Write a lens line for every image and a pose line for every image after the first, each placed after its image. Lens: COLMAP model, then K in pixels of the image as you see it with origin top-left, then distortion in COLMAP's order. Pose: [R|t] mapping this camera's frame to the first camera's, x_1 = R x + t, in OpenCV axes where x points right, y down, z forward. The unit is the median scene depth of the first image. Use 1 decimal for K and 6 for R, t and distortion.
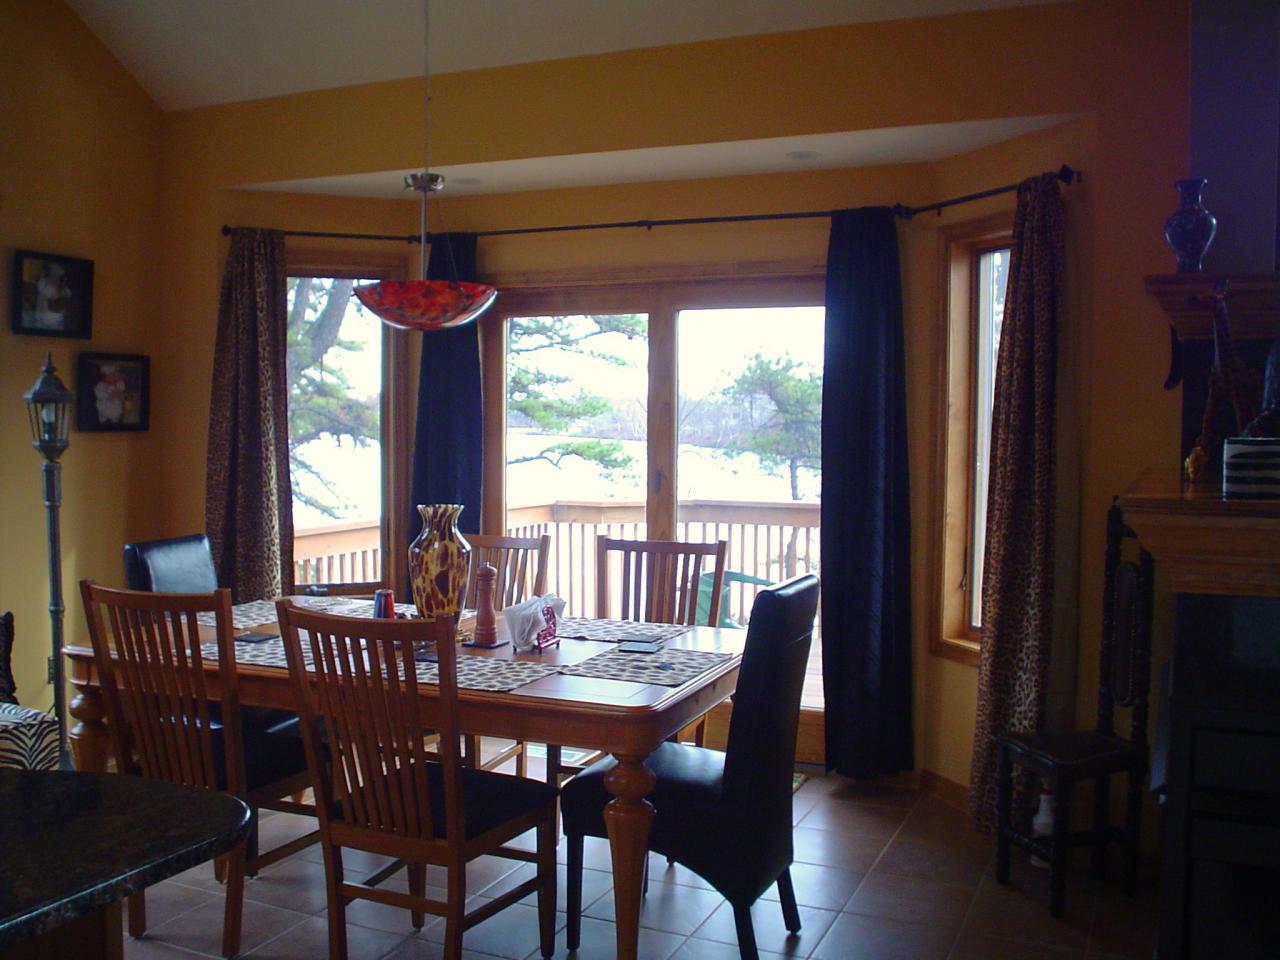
lens RADIAL K [[1256.2, 0, 640.4], [0, 1256.2, 484.9], [0, 0, 1]] dist [-0.054267, 0.000000]
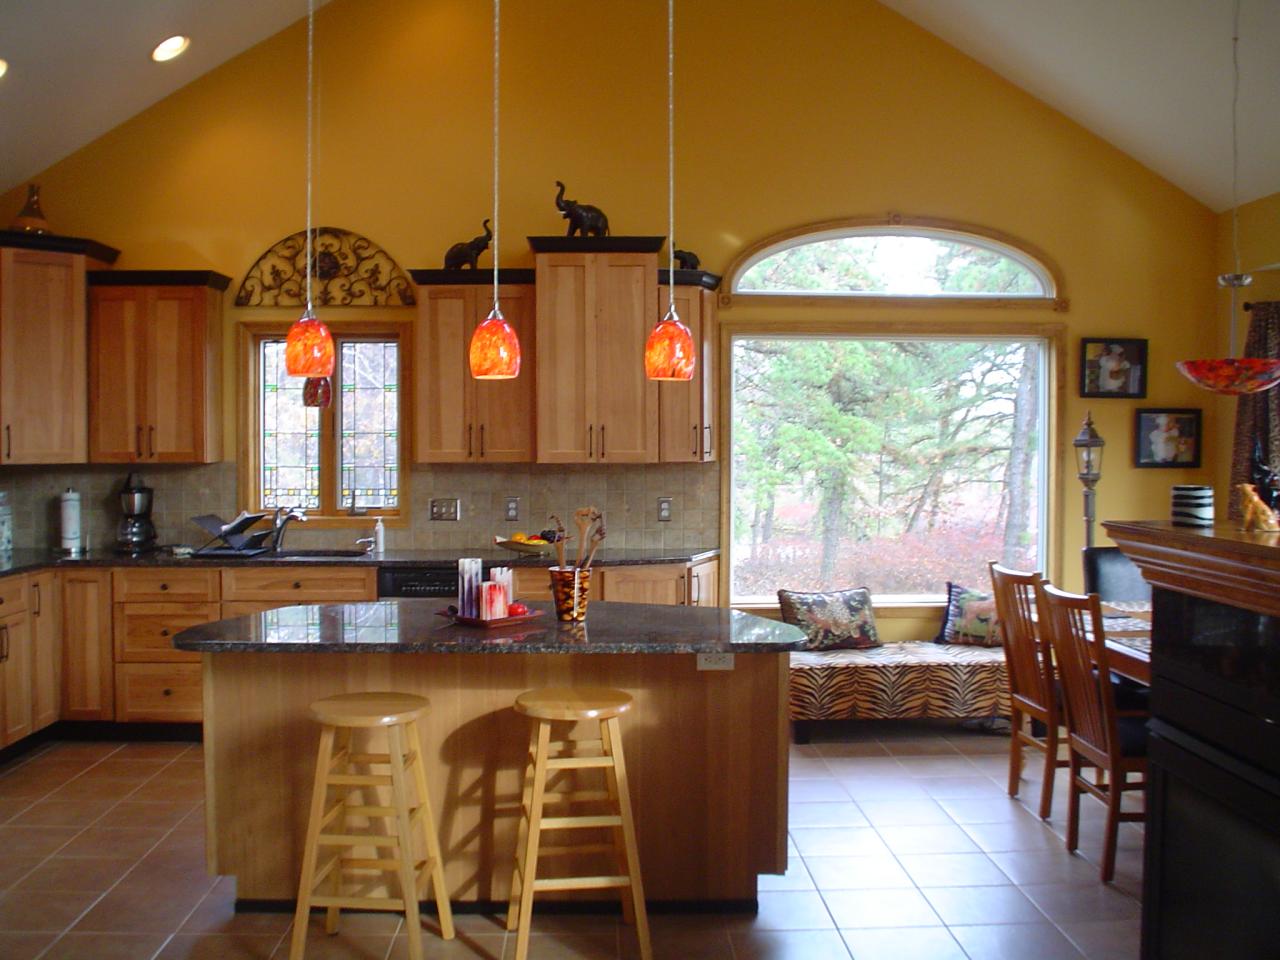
lens RADIAL K [[1256.2, 0, 640.4], [0, 1256.2, 479.1], [0, 0, 1]] dist [-0.054267, 0.000000]
pose [[0.458132, 0.024782, -0.888539, 0.498949], [-0.051688, 0.998663, 0.001203, -0.004445], [0.887380, 0.045376, 0.458800, -0.088227]]
